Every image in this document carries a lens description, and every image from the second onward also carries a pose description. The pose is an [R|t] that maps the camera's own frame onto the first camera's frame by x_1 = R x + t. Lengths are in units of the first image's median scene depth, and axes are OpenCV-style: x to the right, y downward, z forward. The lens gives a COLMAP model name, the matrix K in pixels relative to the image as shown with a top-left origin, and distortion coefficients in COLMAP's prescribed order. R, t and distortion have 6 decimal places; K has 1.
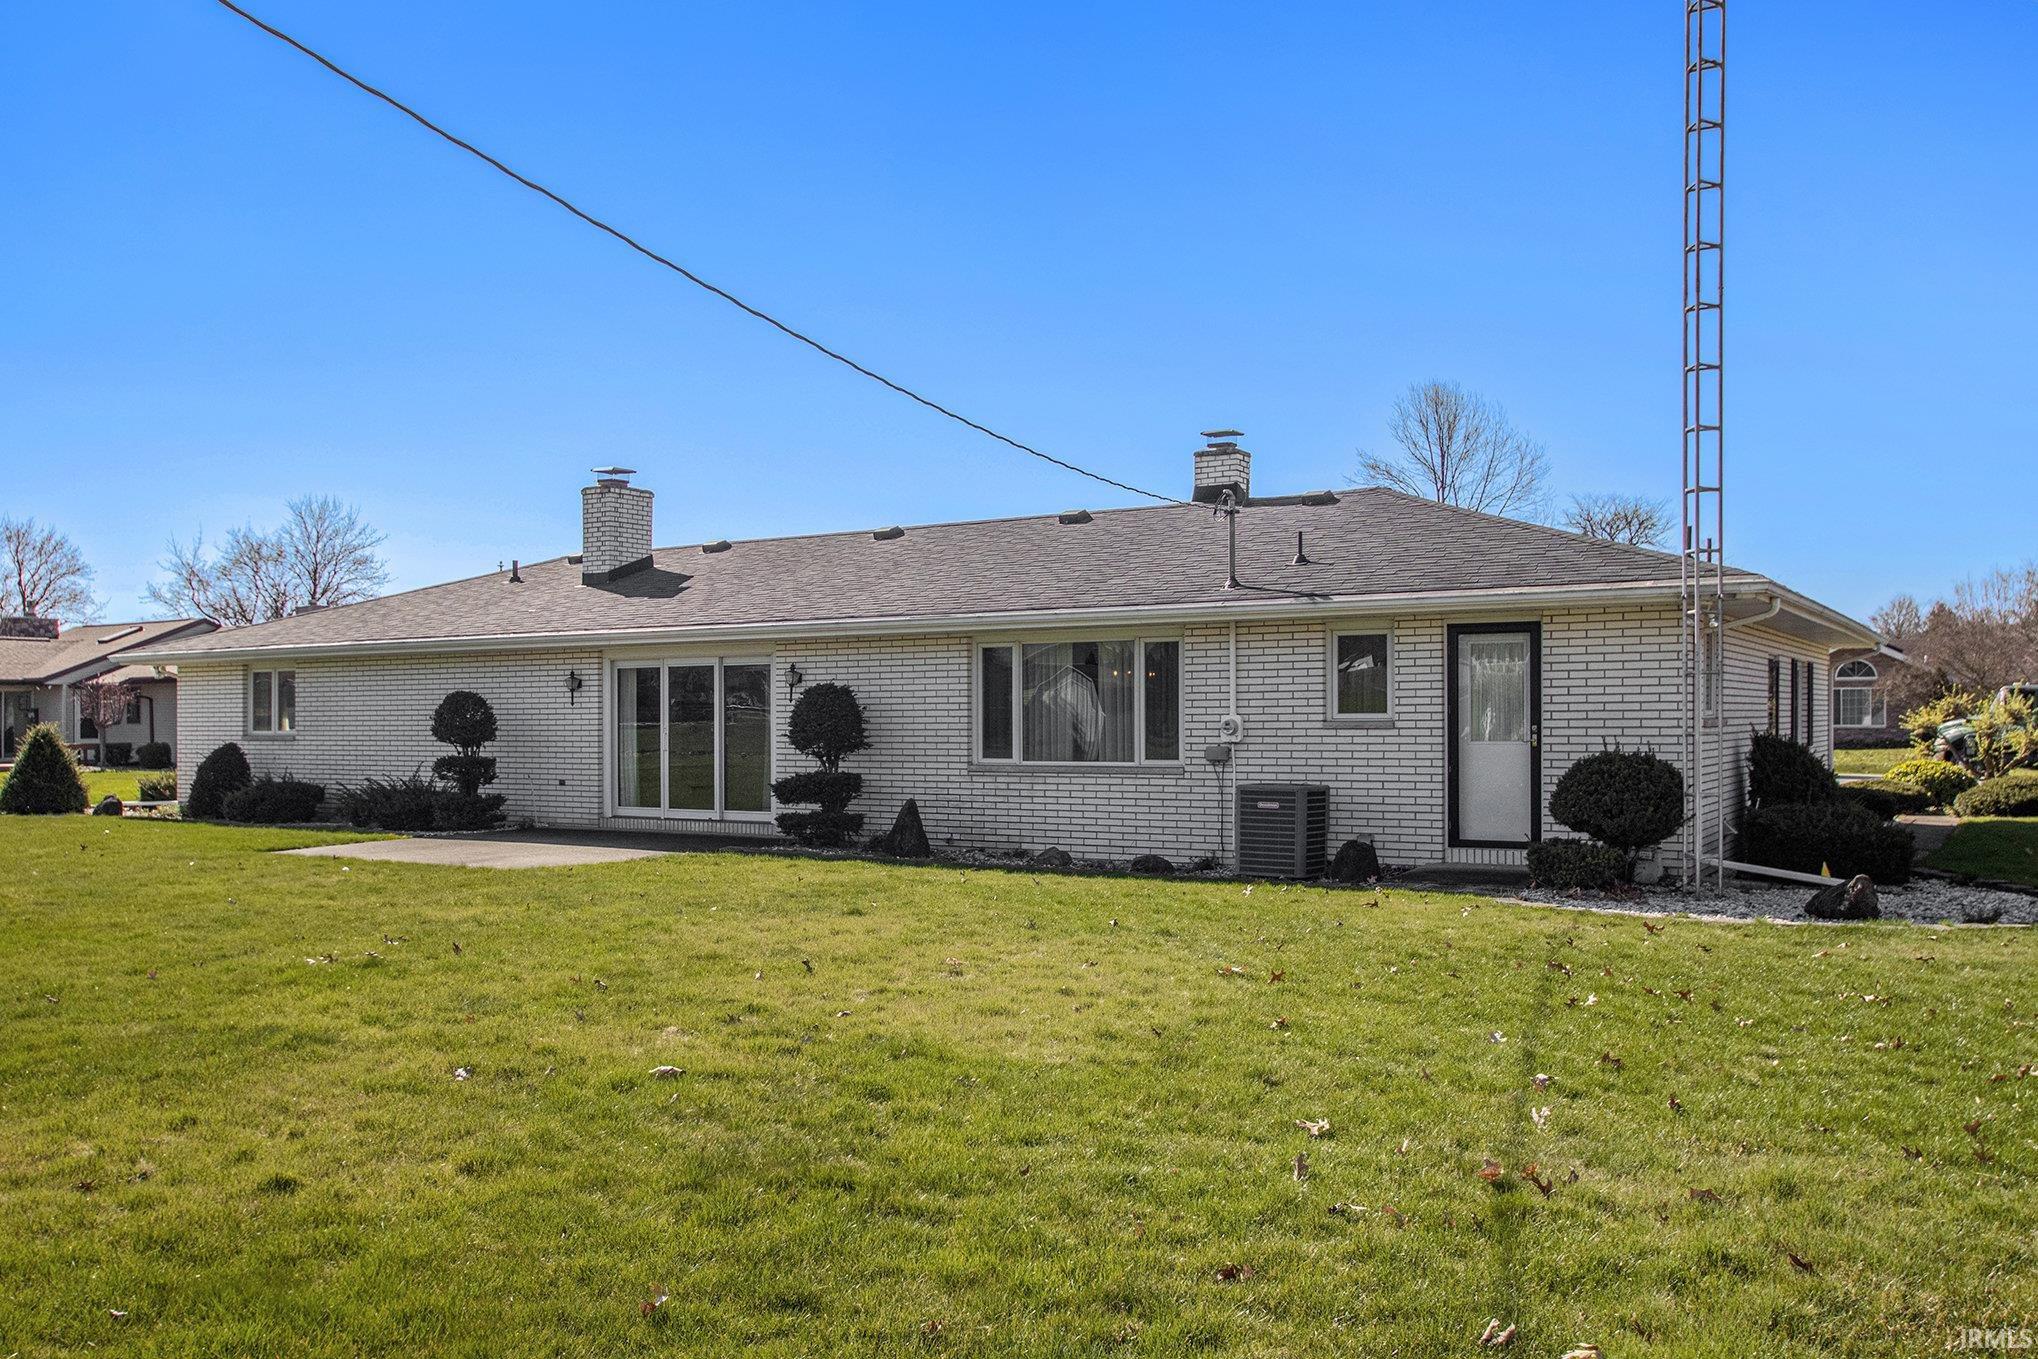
lens RADIAL K [[1665.2, 0, 1019.0], [0, 1665.2, 679.5], [0, 0, 1]] dist [-0.120036, -0.000501]
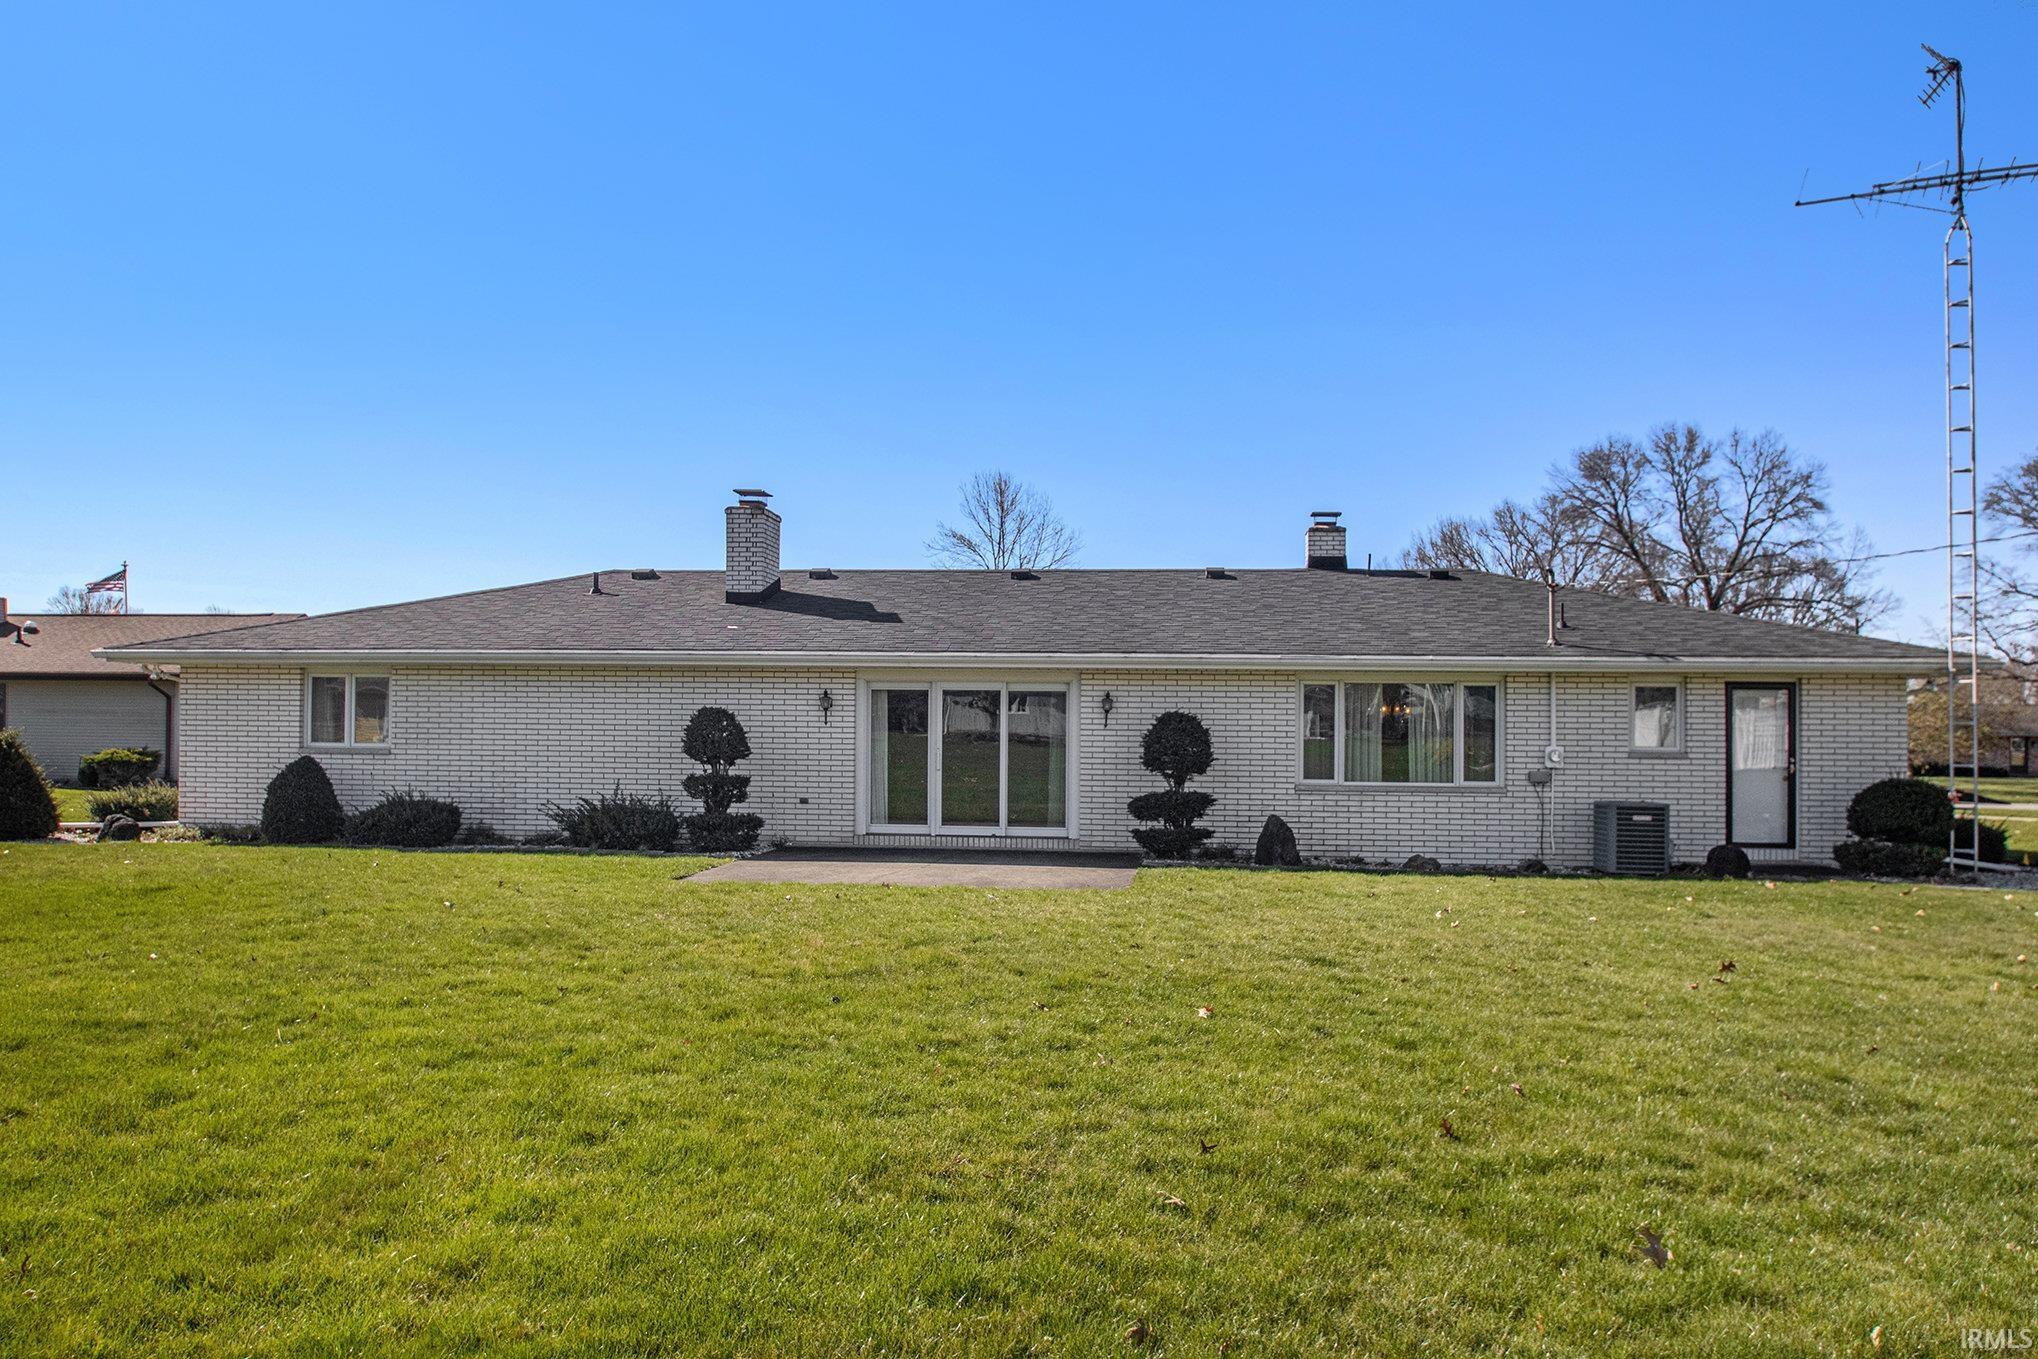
lens RADIAL K [[1339.2, 0, 1019.0], [0, 1339.2, 679.5], [0, 0, 1]] dist [-0.046278, 0.000847]
pose [[0.892796, 0.035245, 0.449080, -0.575949], [-0.027544, 0.999340, -0.023671, 0.004809], [-0.449618, 0.008764, 0.893178, 0.234171]]
